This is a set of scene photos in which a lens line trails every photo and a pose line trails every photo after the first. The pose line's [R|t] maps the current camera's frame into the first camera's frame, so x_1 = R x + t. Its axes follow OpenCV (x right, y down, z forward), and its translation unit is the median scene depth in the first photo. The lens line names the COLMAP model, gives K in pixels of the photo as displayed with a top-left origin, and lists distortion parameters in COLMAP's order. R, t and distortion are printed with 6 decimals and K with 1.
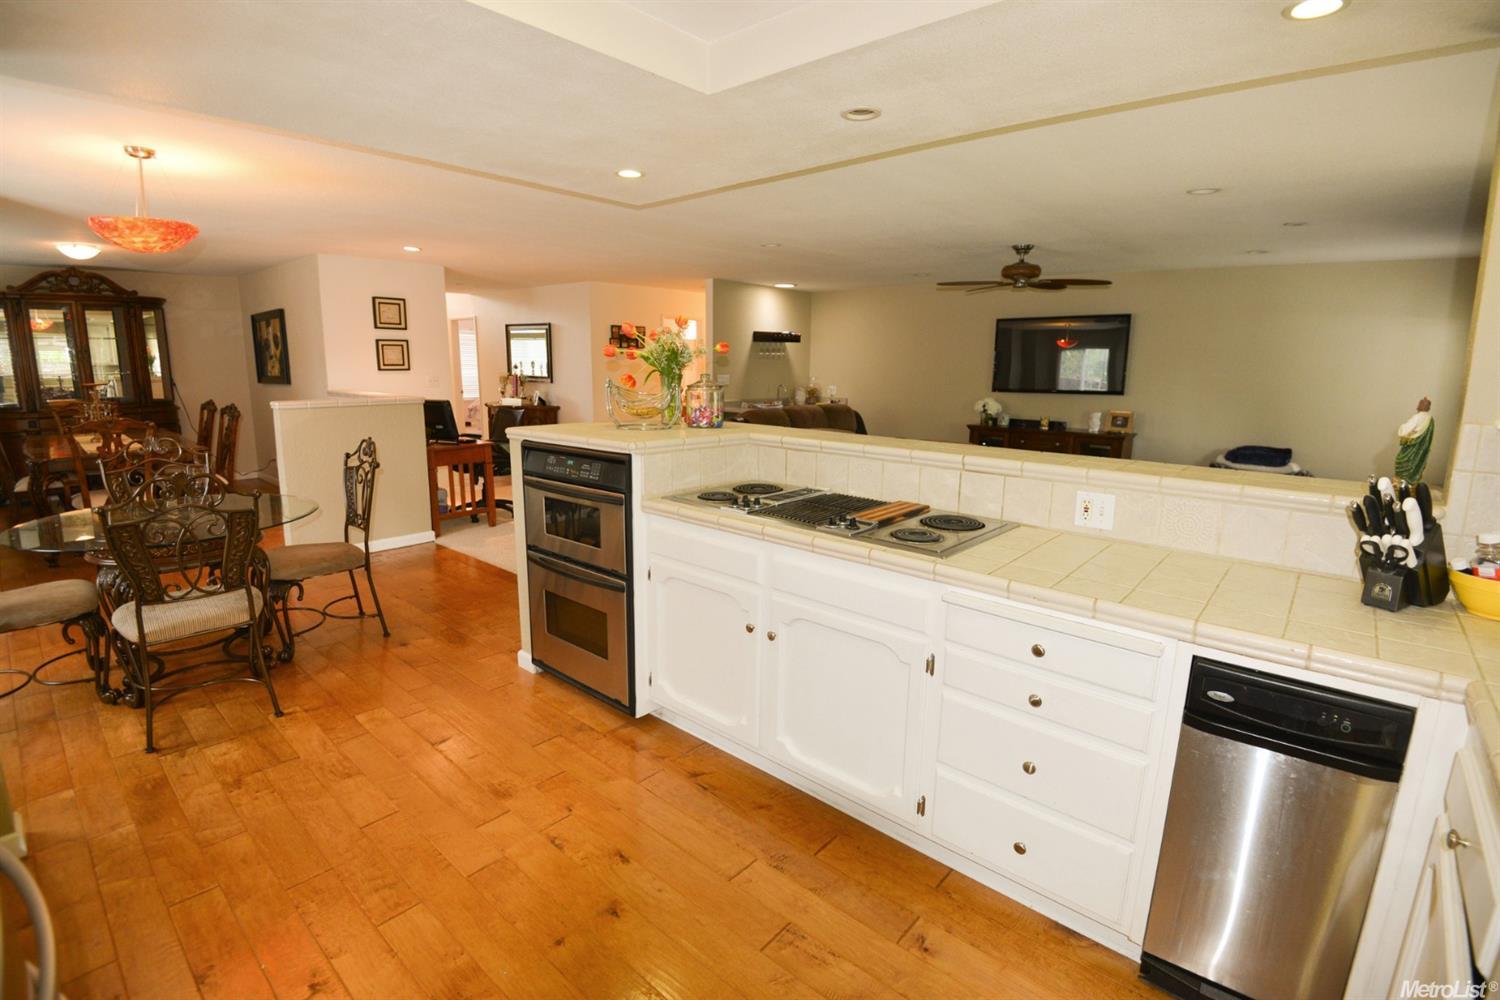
lens RADIAL K [[686.7, 0, 750.0], [0, 686.7, 500.0], [0, 0, 1]] dist [-0.050287, -0.000080]
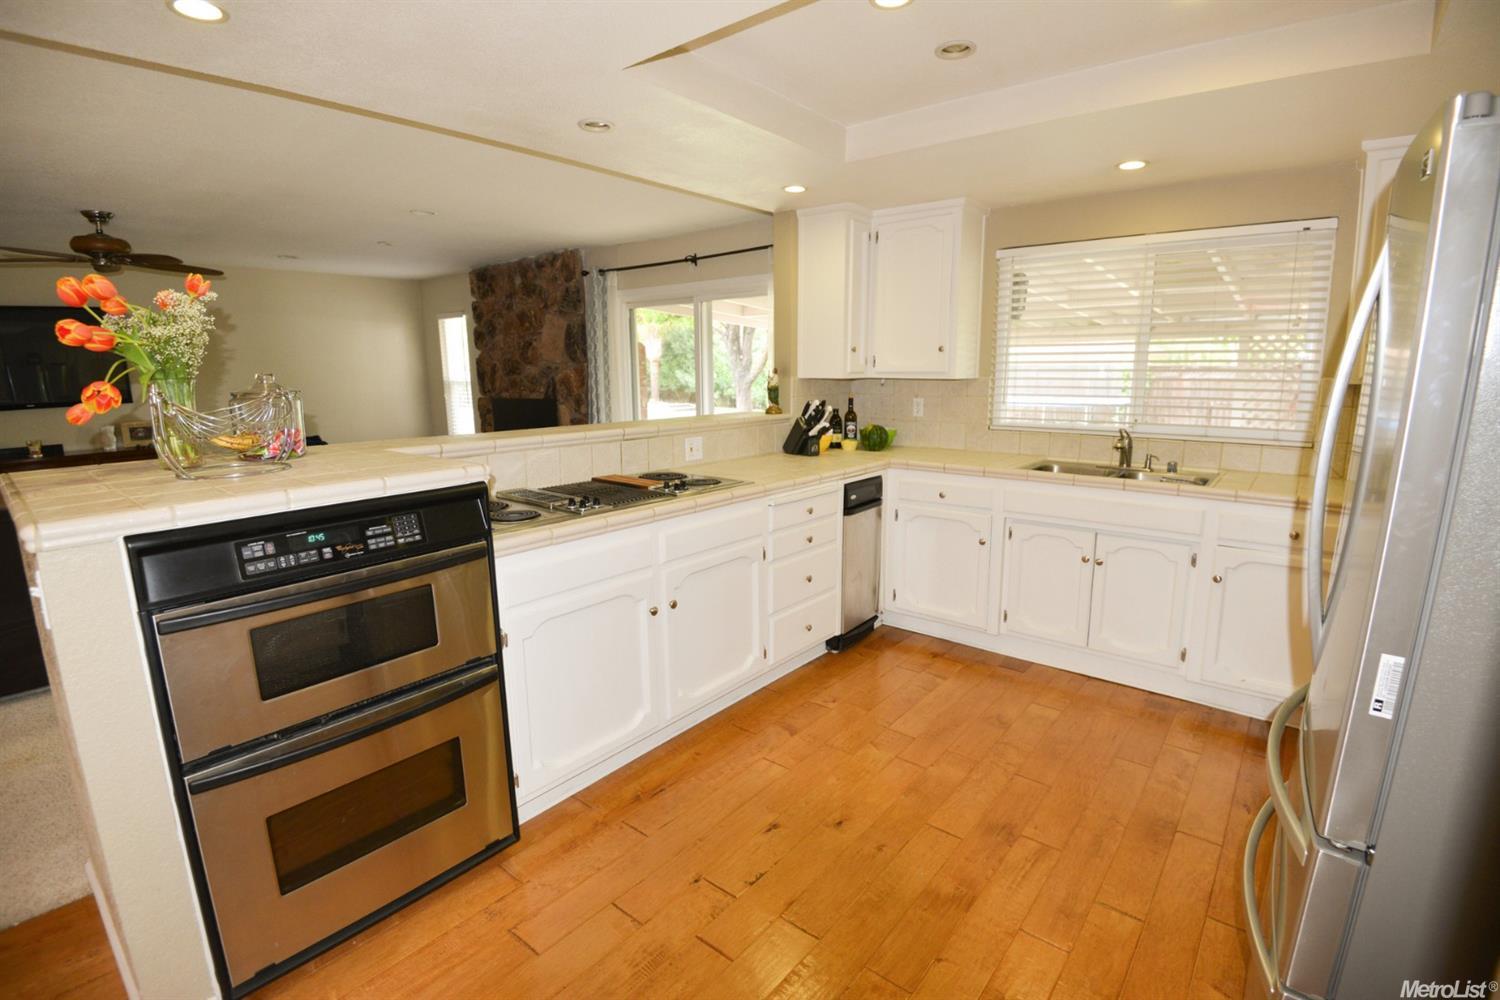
lens RADIAL K [[686.7, 0, 750.0], [0, 686.7, 500.0], [0, 0, 1]] dist [-0.050287, -0.000080]
pose [[-0.029991, -0.201572, 0.979014, -0.790675], [0.203858, 0.957635, 0.203415, -0.122431], [-0.978541, 0.205681, 0.012372, 0.662466]]
